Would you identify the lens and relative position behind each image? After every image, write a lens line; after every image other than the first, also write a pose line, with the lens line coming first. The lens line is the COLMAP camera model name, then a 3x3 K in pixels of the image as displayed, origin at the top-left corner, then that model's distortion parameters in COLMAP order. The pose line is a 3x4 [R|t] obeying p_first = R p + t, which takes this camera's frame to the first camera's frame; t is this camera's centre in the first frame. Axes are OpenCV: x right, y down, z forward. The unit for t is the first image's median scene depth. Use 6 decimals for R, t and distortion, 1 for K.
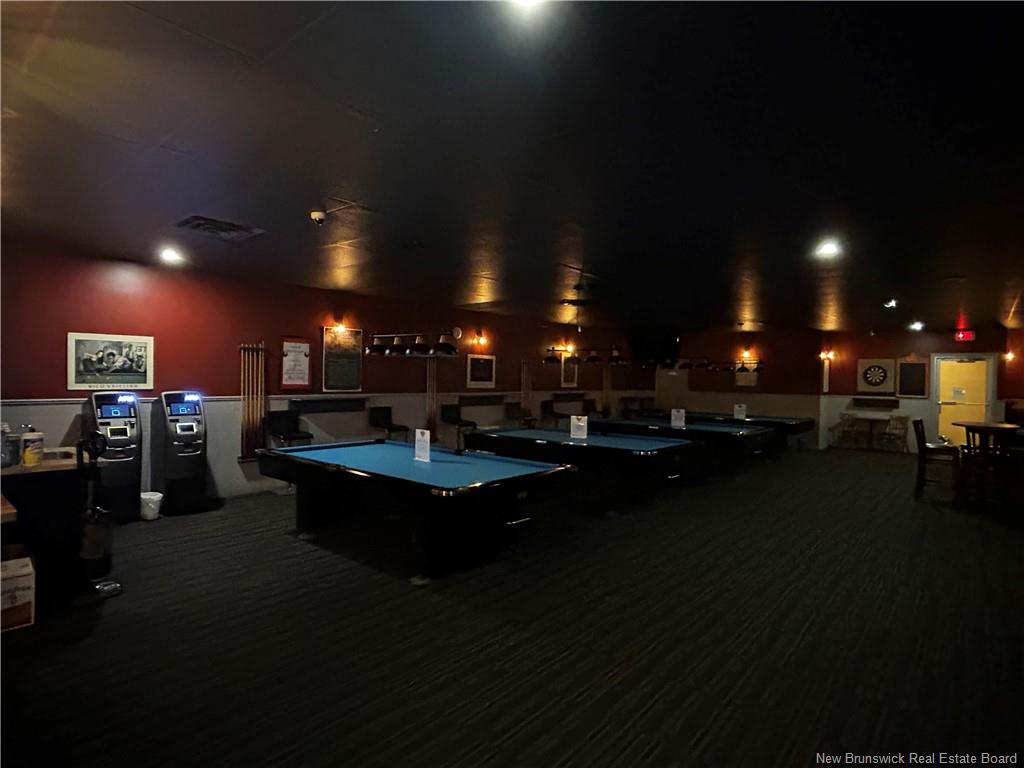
lens RADIAL K [[556.2, 0, 510.0], [0, 556.2, 385.3], [0, 0, 1]] dist [-0.000983, 0.001679]
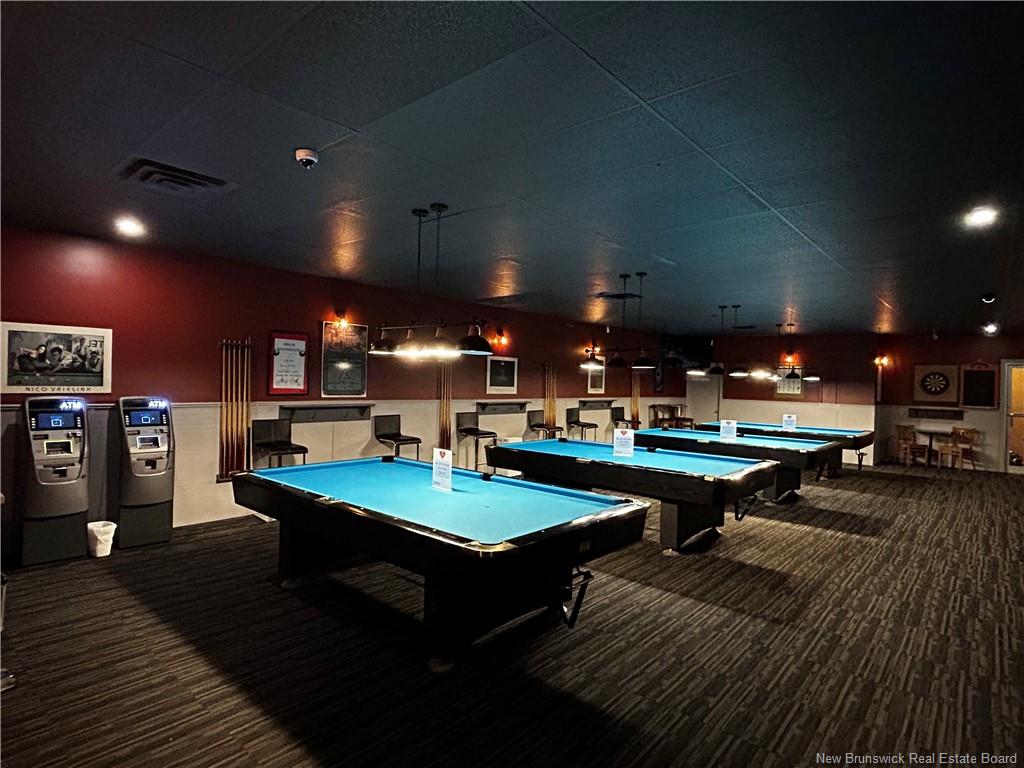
lens RADIAL K [[556.2, 0, 514.1], [0, 556.2, 384.1], [0, 0, 1]] dist [-0.000983, 0.001679]
pose [[0.999951, 0.008702, -0.004803, -0.036428], [-0.008749, 0.999913, -0.009893, -0.002734], [0.004717, 0.009934, 0.999940, 0.149798]]
